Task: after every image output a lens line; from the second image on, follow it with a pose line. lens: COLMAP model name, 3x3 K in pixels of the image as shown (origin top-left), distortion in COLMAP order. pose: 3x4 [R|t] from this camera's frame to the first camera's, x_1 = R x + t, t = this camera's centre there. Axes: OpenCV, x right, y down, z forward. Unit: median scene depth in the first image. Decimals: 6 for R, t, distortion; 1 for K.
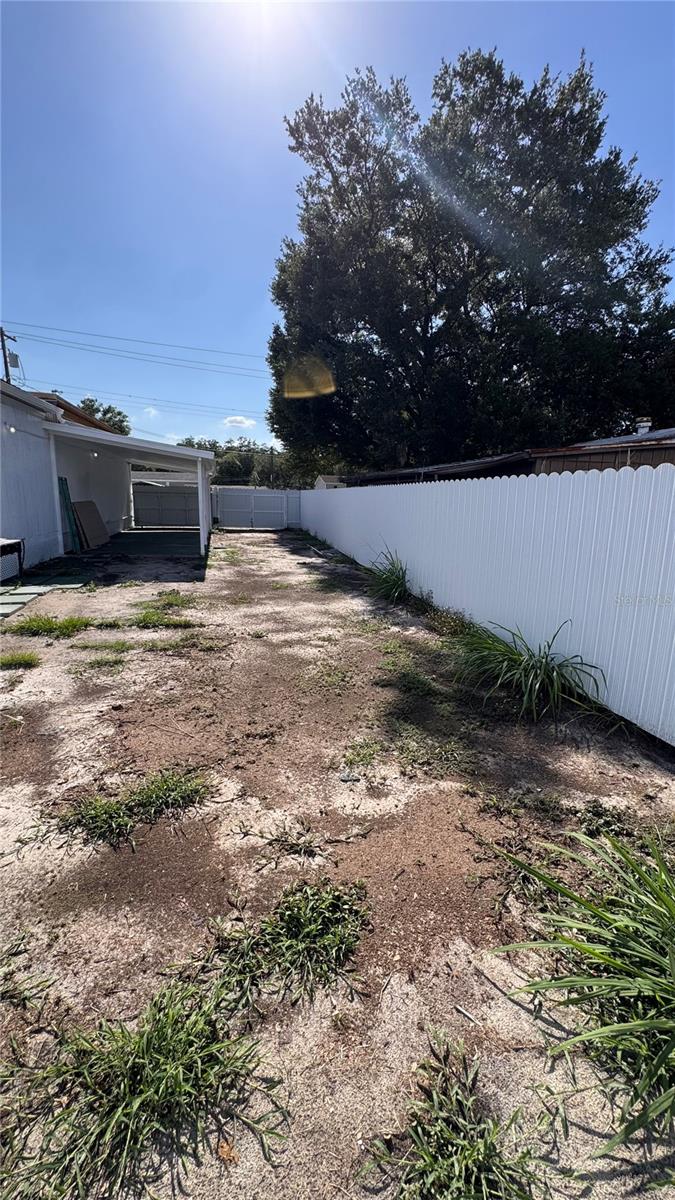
lens RADIAL K [[483.0, 0, 337.0], [0, 483.0, 599.2], [0, 0, 1]] dist [-0.006802, 0.001427]
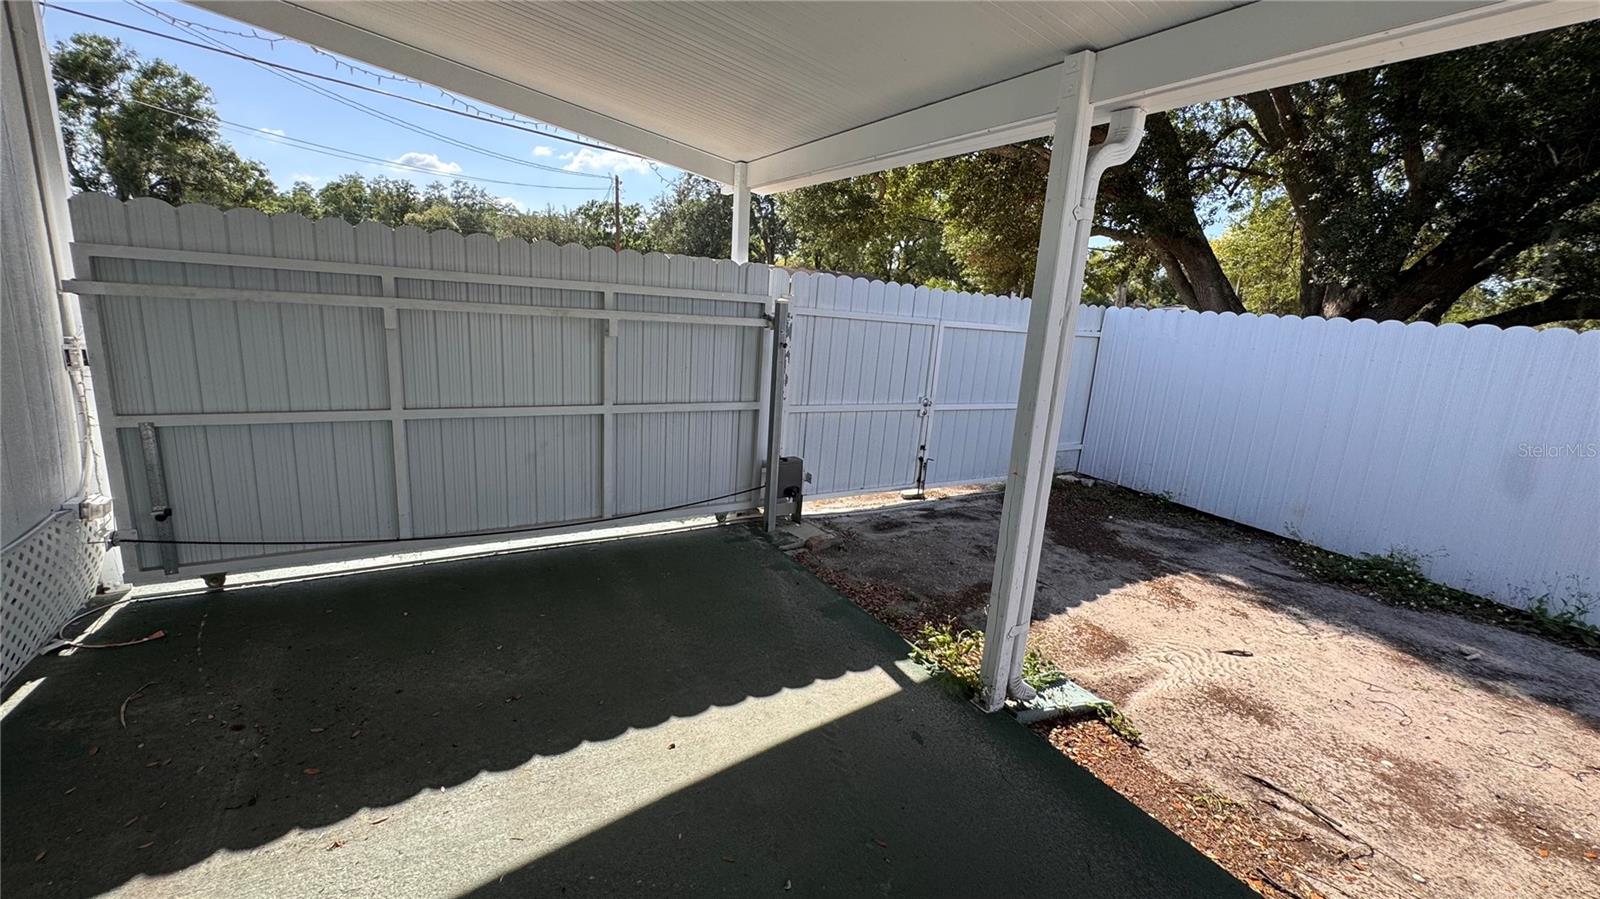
lens RADIAL K [[644.0, 0, 802.7], [0, 644.0, 449.9], [0, 0, 1]] dist [-0.006802, 0.001427]
pose [[0.951652, -0.022808, 0.306330, -1.481159], [0.013992, 0.999423, 0.030946, -0.852495], [-0.306859, -0.025164, 0.951422, 3.800557]]
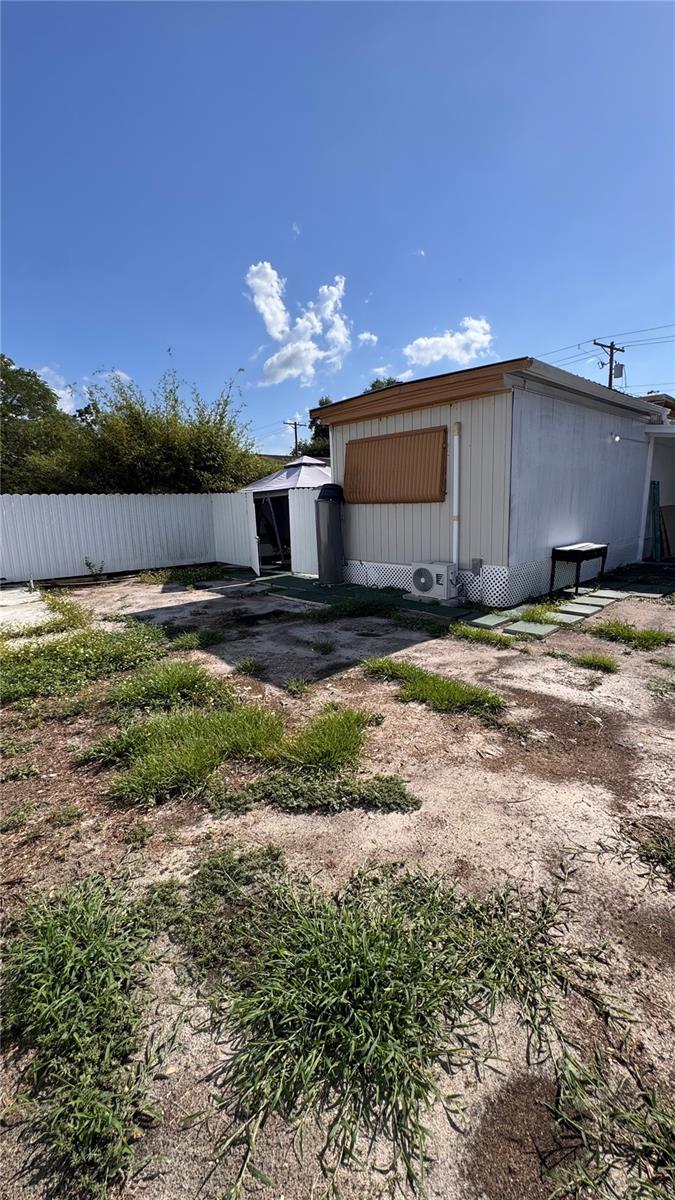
lens RADIAL K [[483.0, 0, 336.1], [0, 483.0, 597.9], [0, 0, 1]] dist [-0.006802, 0.001427]
pose [[0.491198, 0.134644, -0.860578, -0.065601], [-0.143428, 0.986997, 0.072557, -0.004007], [0.859158, 0.087791, 0.504123, -0.021816]]
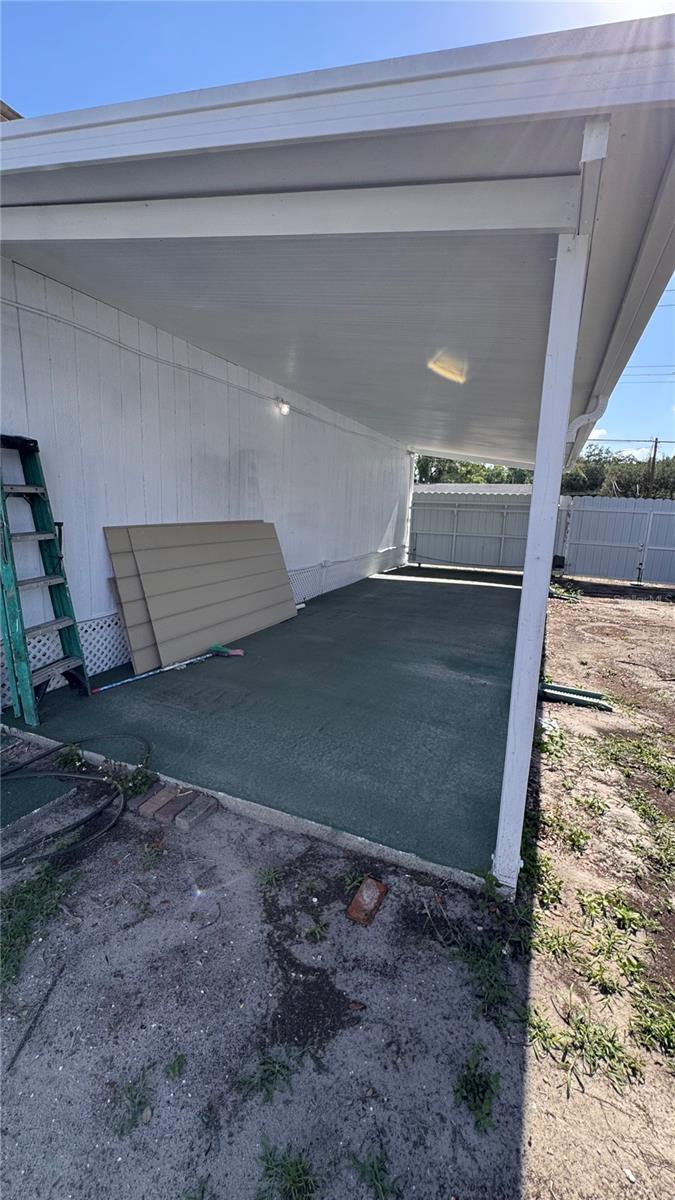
lens RADIAL K [[483.0, 0, 335.1], [0, 483.0, 595.3], [0, 0, 1]] dist [-0.006802, 0.001427]
pose [[0.794669, 0.114709, -0.596106, -0.649284], [-0.138590, 0.990333, 0.005817, -0.483751], [0.591010, 0.077992, 0.802885, 2.269812]]
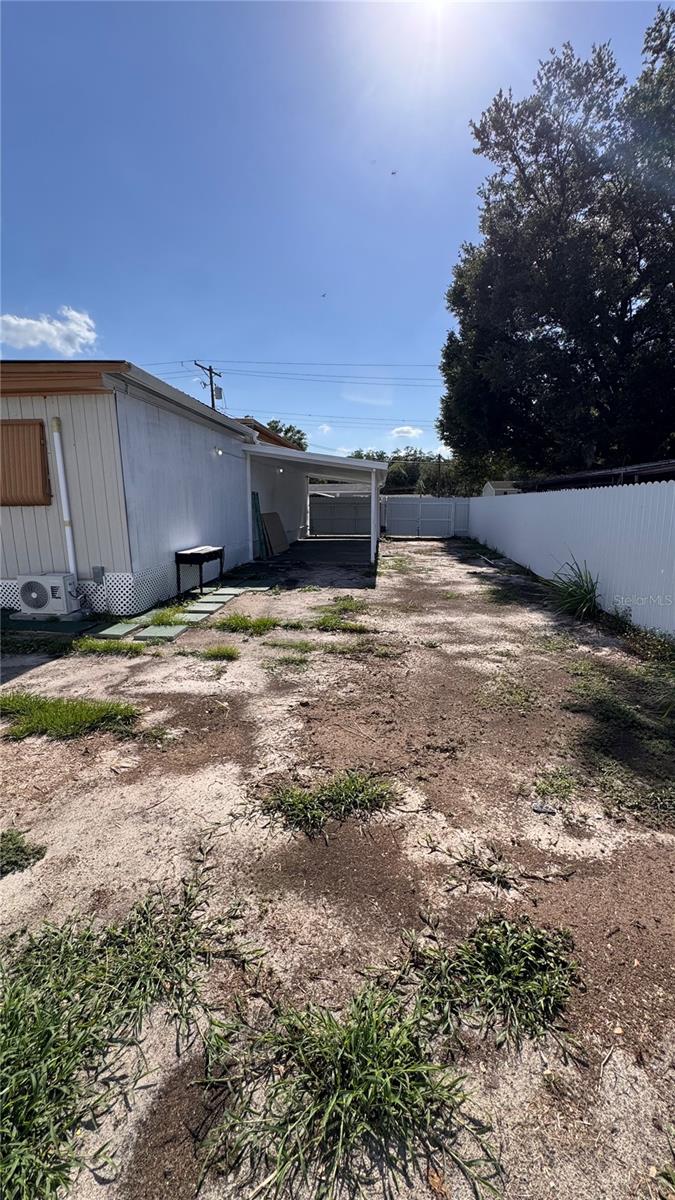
lens RADIAL K [[483.0, 0, 336.2], [0, 483.0, 598.9], [0, 0, 1]] dist [-0.006802, 0.001427]
pose [[0.945831, 0.038985, -0.322311, -0.042959], [-0.044452, 0.998965, -0.009615, -0.001854], [0.321603, 0.023422, 0.946585, -0.002163]]
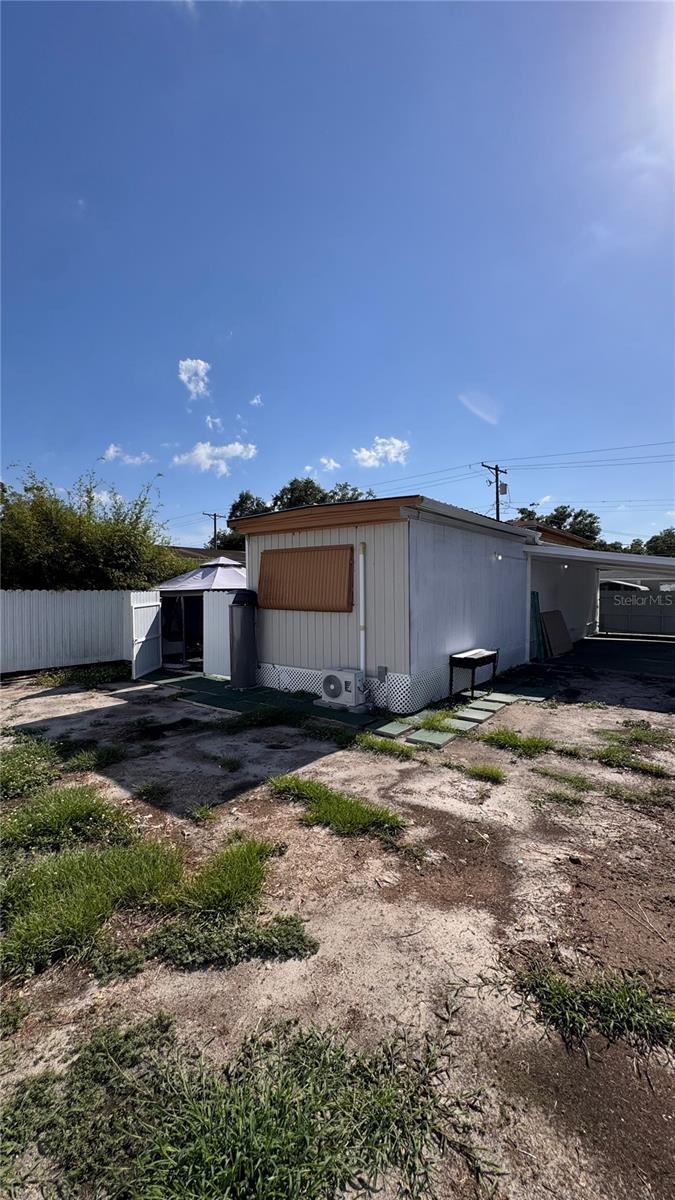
lens RADIAL K [[483.0, 0, 336.4], [0, 483.0, 599.6], [0, 0, 1]] dist [-0.006802, 0.001427]
pose [[0.630775, -0.002765, -0.775961, -0.006731], [-0.148199, 0.981157, -0.123967, -0.081940], [0.761683, 0.193192, 0.618479, -0.050848]]
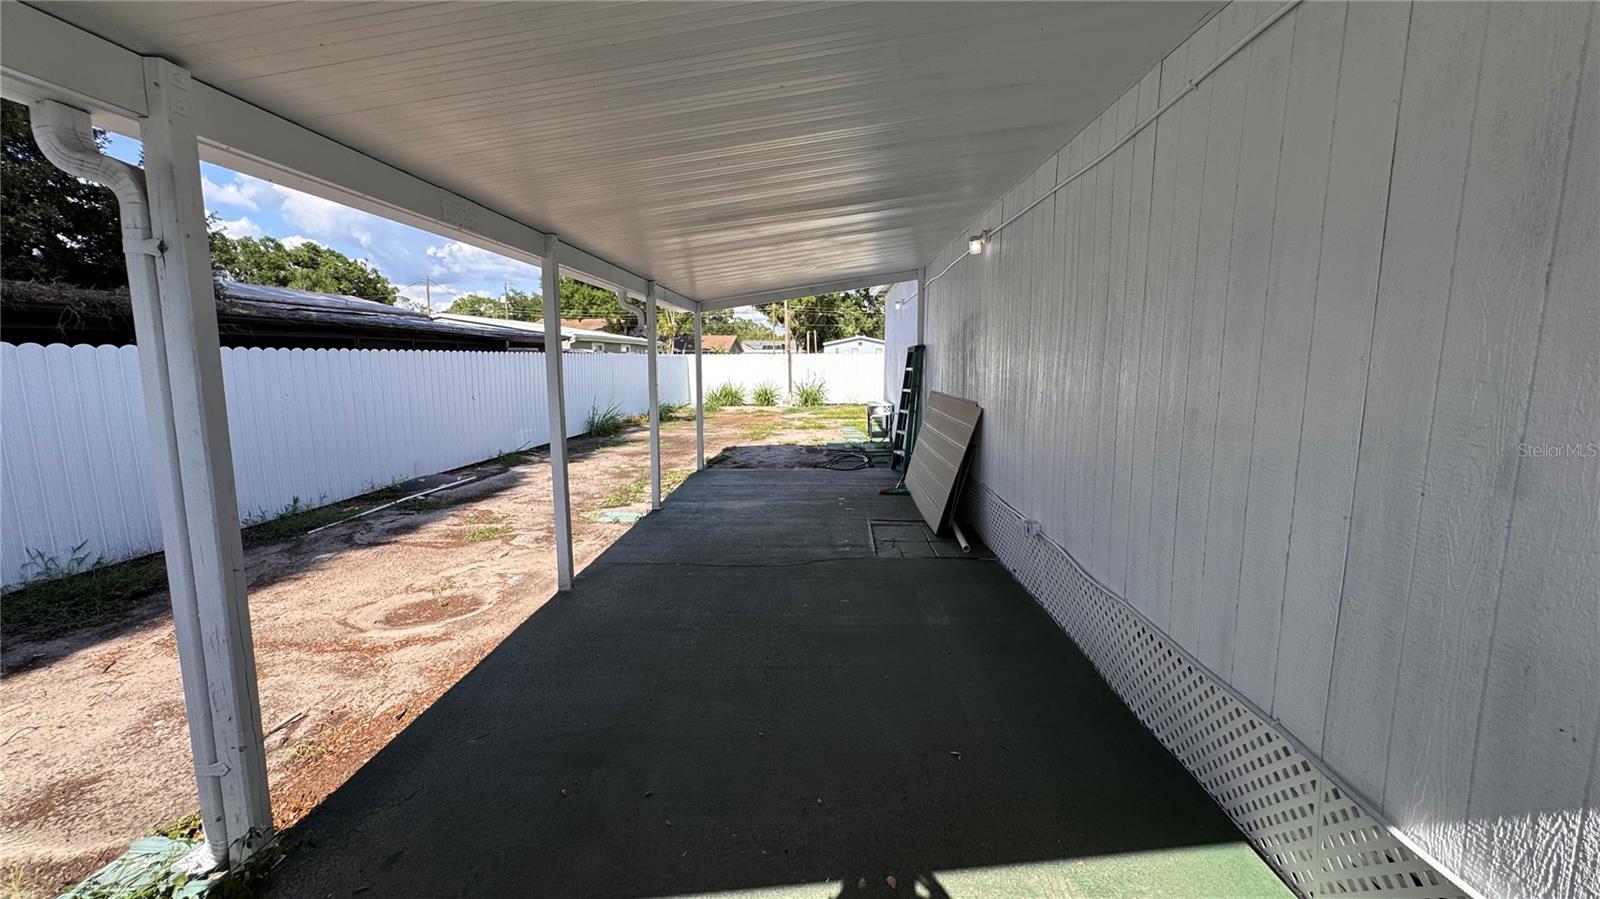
lens RADIAL K [[644.0, 0, 800.0], [0, 644.0, 450.1], [0, 0, 1]] dist [-0.006802, 0.001427]
pose [[-0.964590, -0.060044, 0.256827, -1.622151], [0.032728, 0.938969, 0.342443, -1.029135], [-0.261714, 0.338722, -0.903755, 4.535893]]
